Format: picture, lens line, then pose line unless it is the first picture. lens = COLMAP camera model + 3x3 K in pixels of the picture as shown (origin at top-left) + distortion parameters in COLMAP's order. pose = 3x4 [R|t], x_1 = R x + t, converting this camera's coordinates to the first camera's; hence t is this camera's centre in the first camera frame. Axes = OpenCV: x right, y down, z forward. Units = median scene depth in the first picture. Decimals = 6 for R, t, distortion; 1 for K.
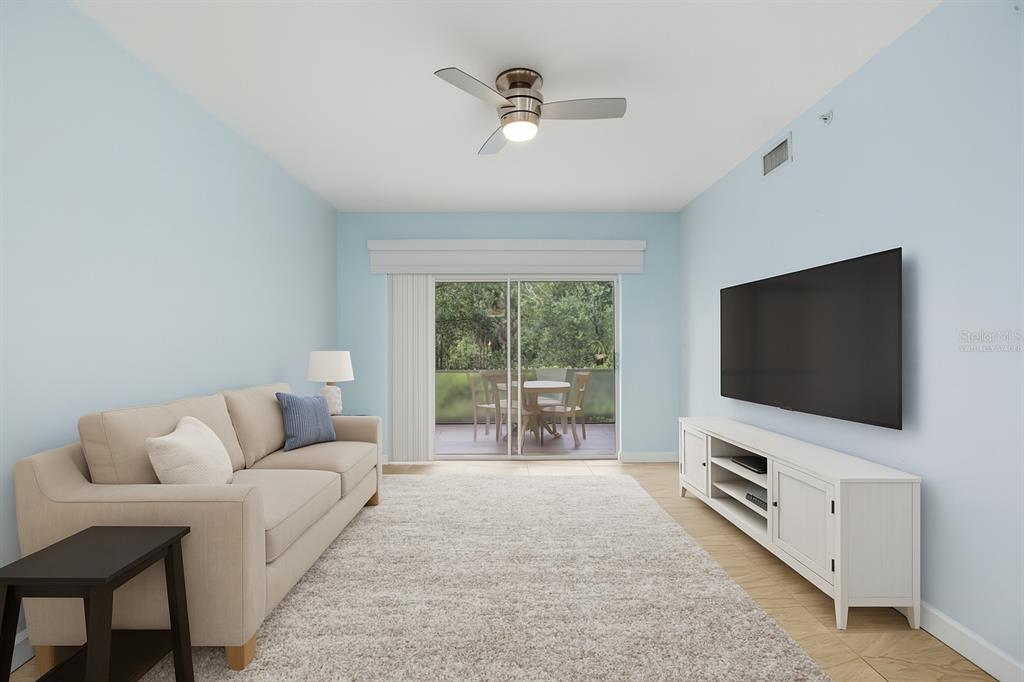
lens RADIAL K [[444.1, 0, 511.1], [0, 444.1, 341.7], [0, 0, 1]] dist [-0.027068, 0.005312]
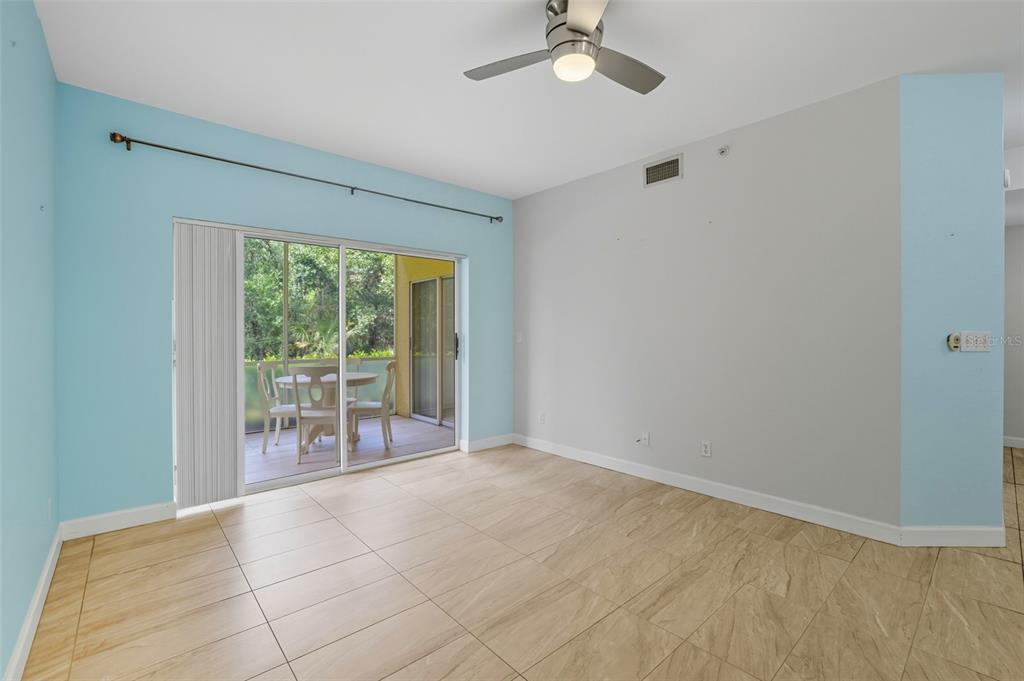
lens RADIAL K [[444.1, 0, 510.1], [0, 444.1, 331.8], [0, 0, 1]] dist [-0.027068, 0.005312]
pose [[0.752940, 0.002556, 0.658084, -0.104358], [-0.006240, 0.999975, 0.003256, 0.003218], [-0.658059, -0.006557, 0.752938, 0.076317]]
